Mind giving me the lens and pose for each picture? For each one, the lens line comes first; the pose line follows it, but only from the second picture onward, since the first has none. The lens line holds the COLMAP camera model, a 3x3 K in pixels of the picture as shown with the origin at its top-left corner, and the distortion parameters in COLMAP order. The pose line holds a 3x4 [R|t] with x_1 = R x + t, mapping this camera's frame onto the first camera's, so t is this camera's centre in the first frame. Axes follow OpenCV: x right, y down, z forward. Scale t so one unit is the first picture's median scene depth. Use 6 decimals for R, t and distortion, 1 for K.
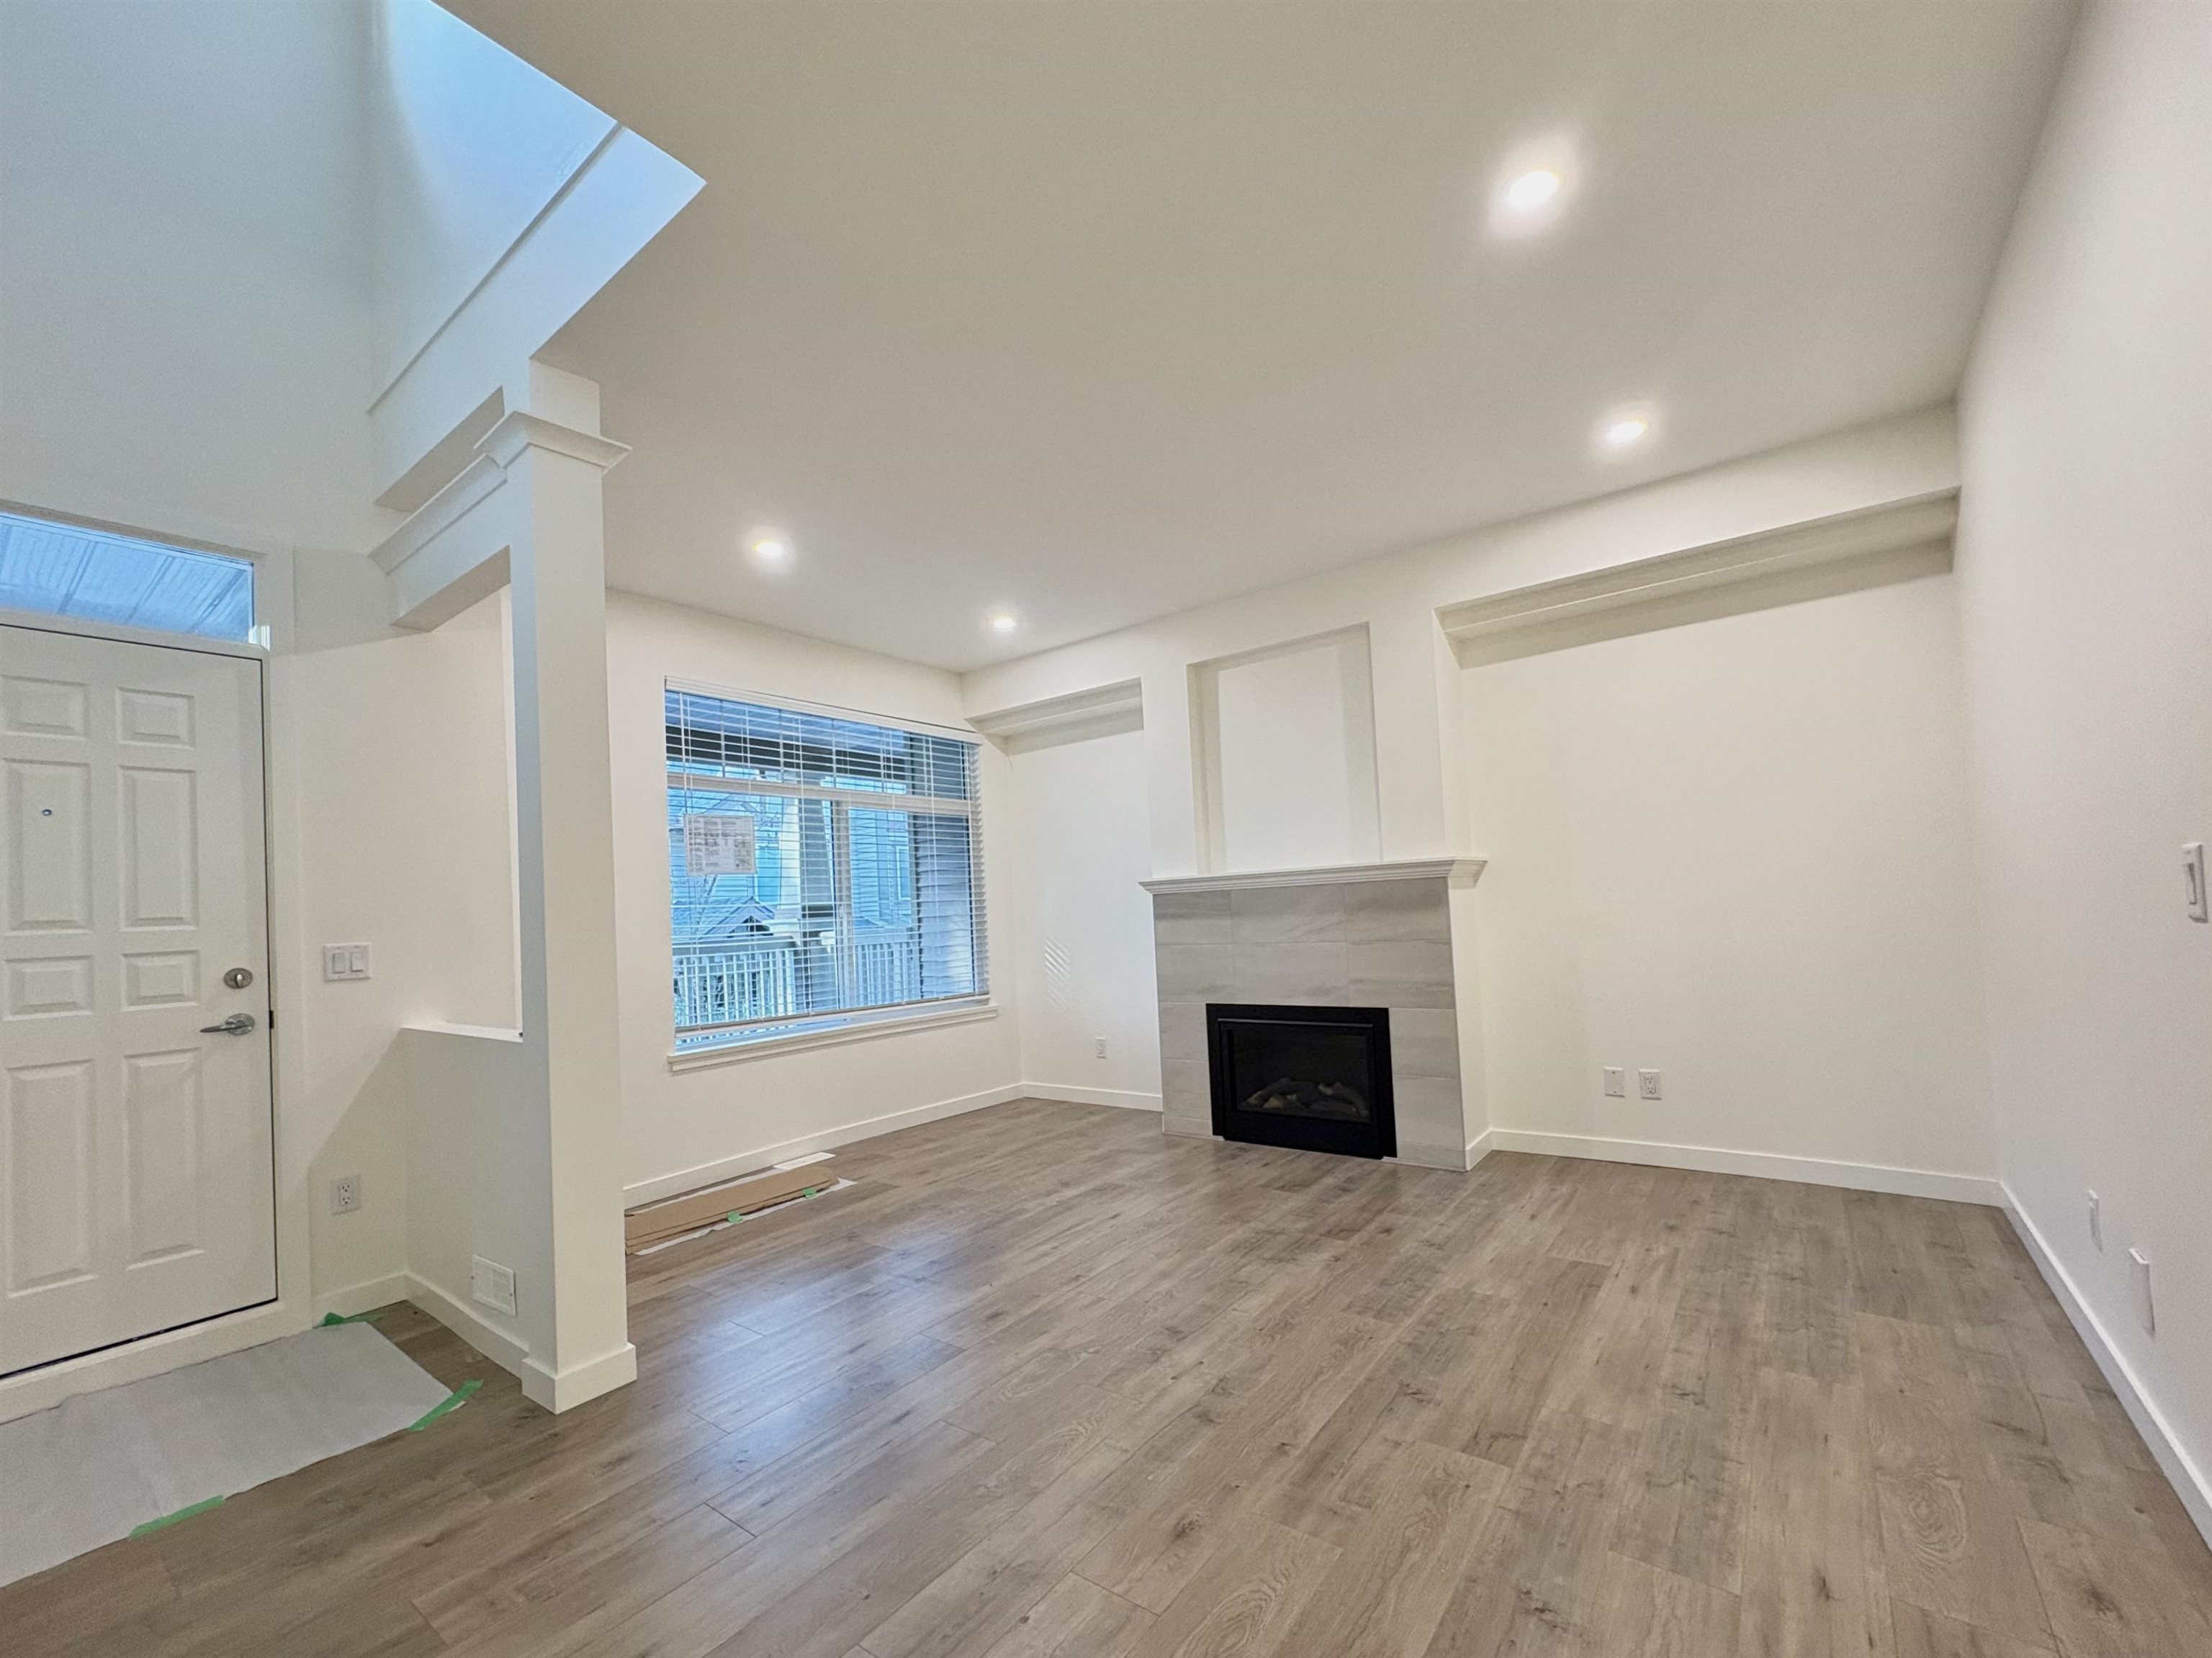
lens RADIAL K [[916.5, 0, 1109.8], [0, 916.5, 878.5], [0, 0, 1]] dist [-0.001155, 0.000228]
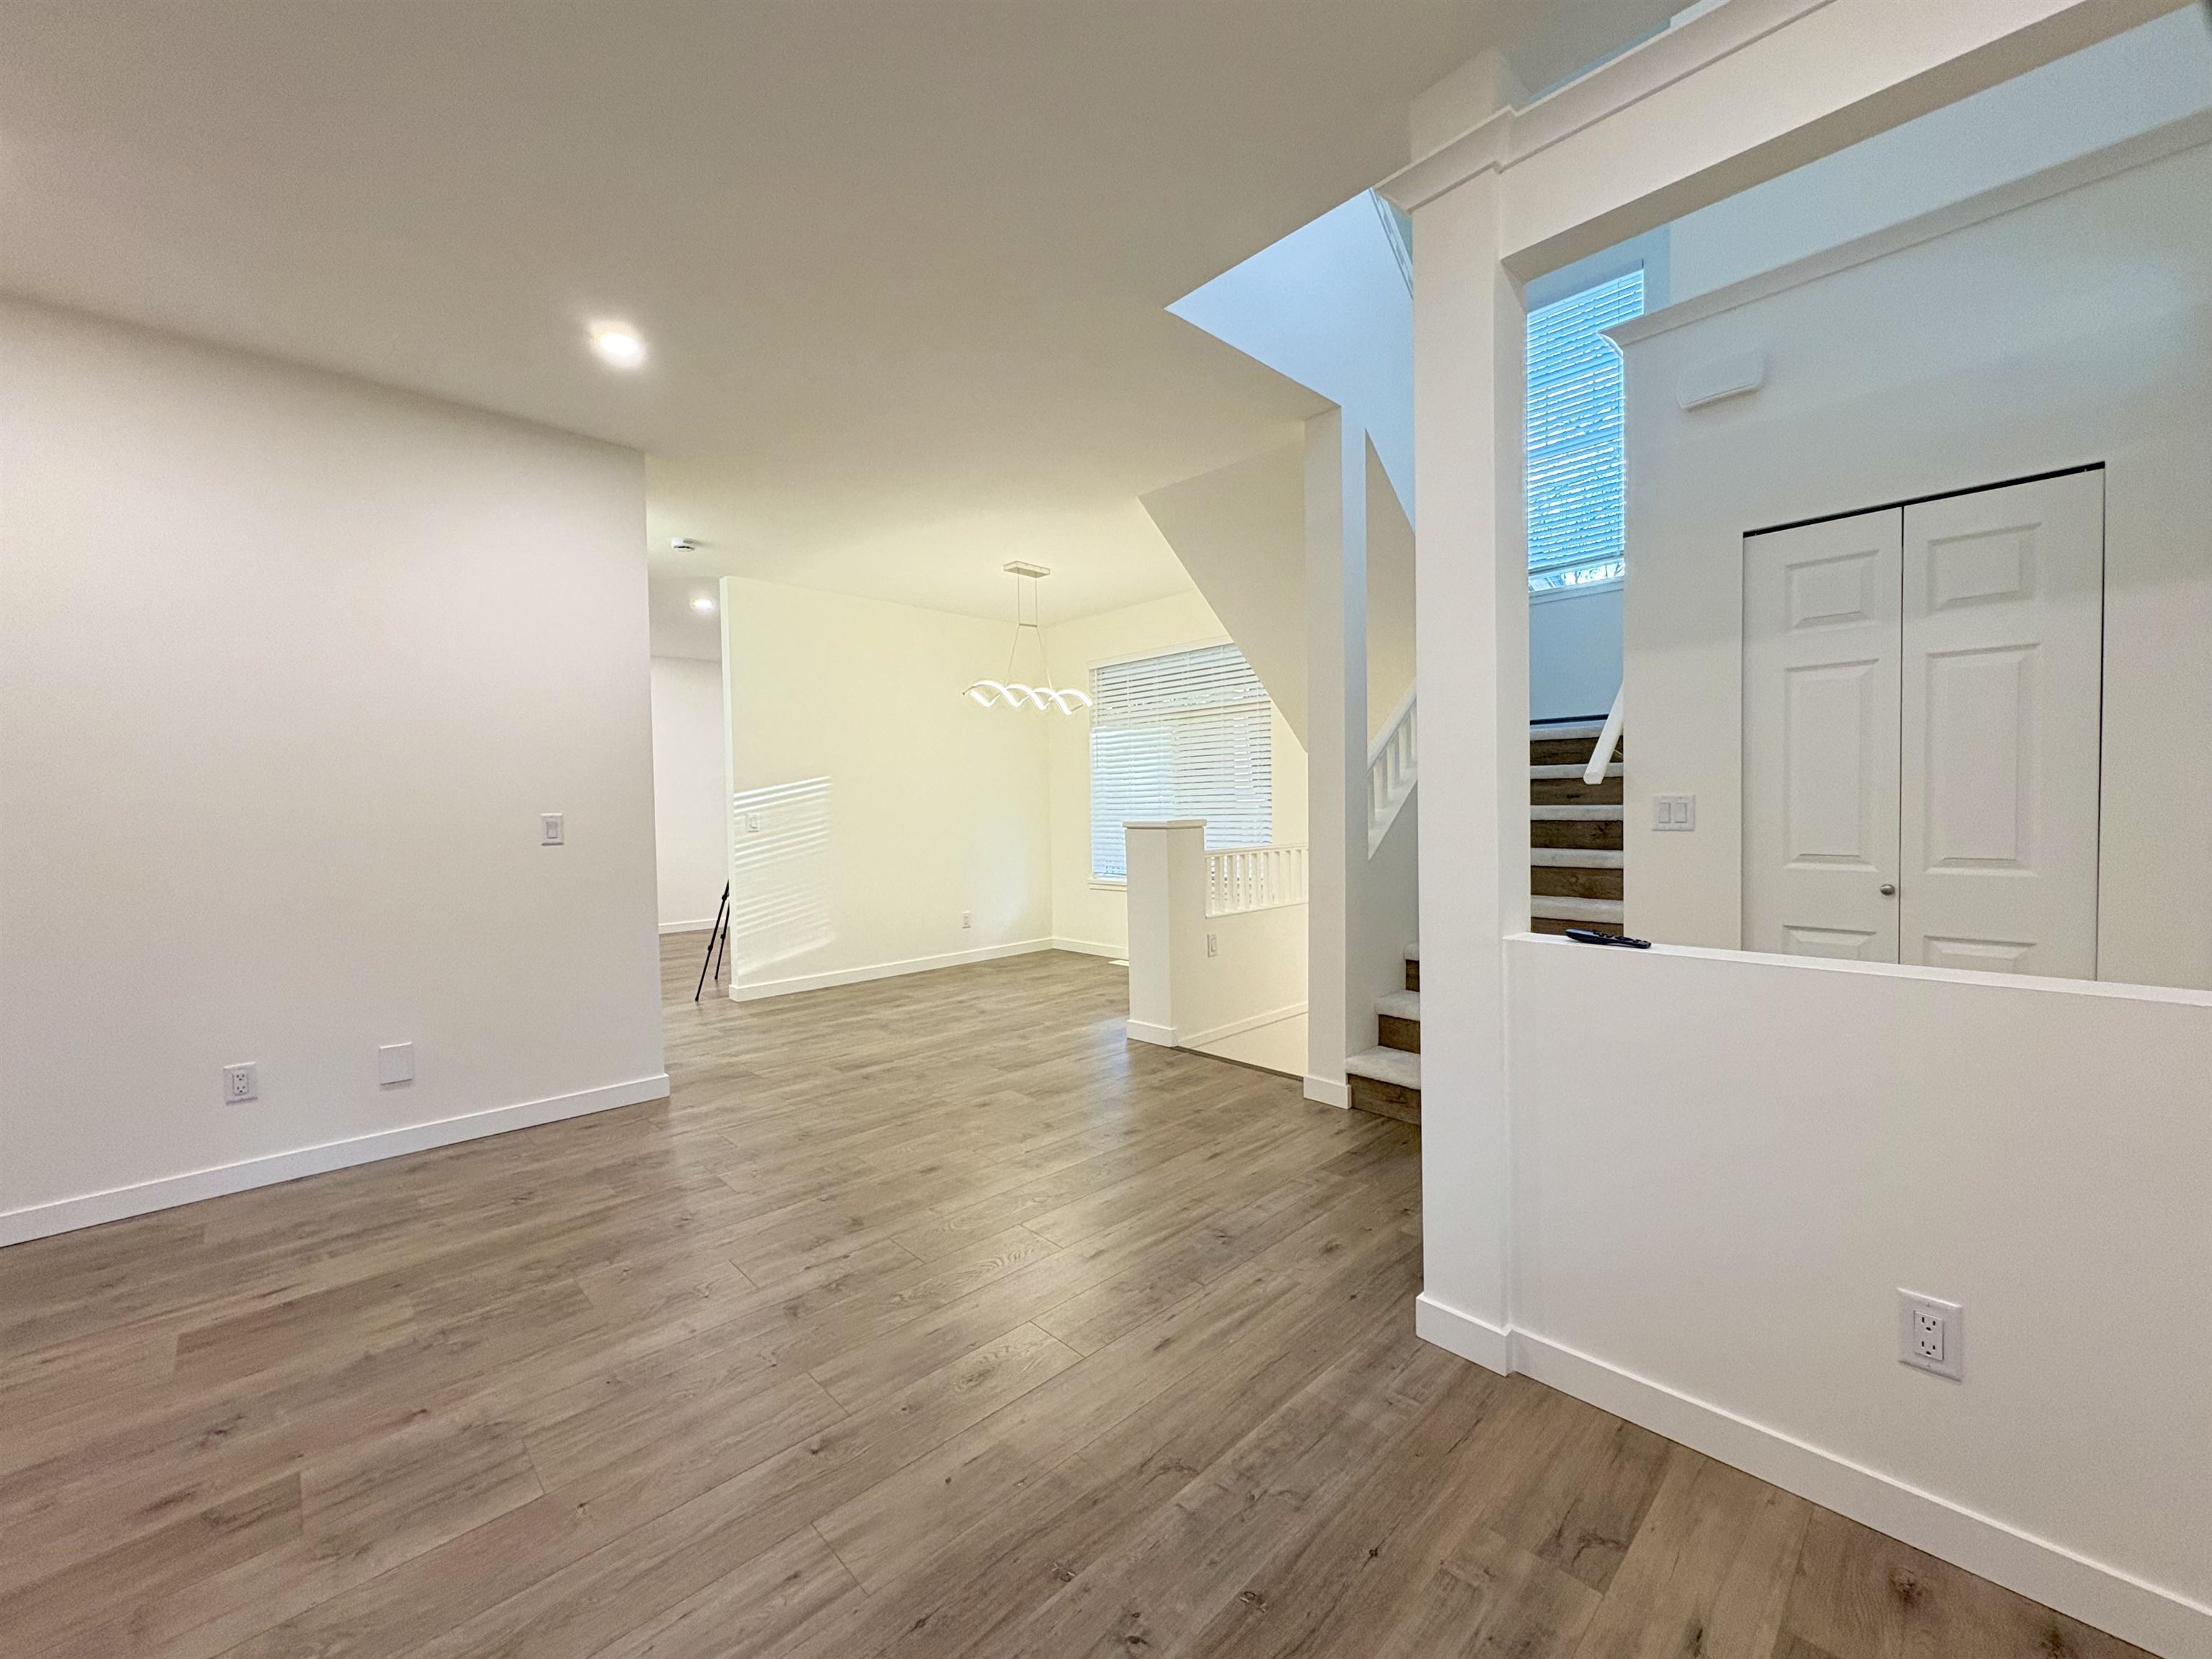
lens RADIAL K [[879.4, 0, 1108.4], [0, 879.4, 830.4], [0, 0, 1]] dist [-0.001360, 0.000544]
pose [[-0.985630, 0.063397, 0.156569, -0.281393], [0.062547, 0.997988, -0.010353, 0.054006], [-0.156910, -0.000411, -0.987613, 1.309835]]
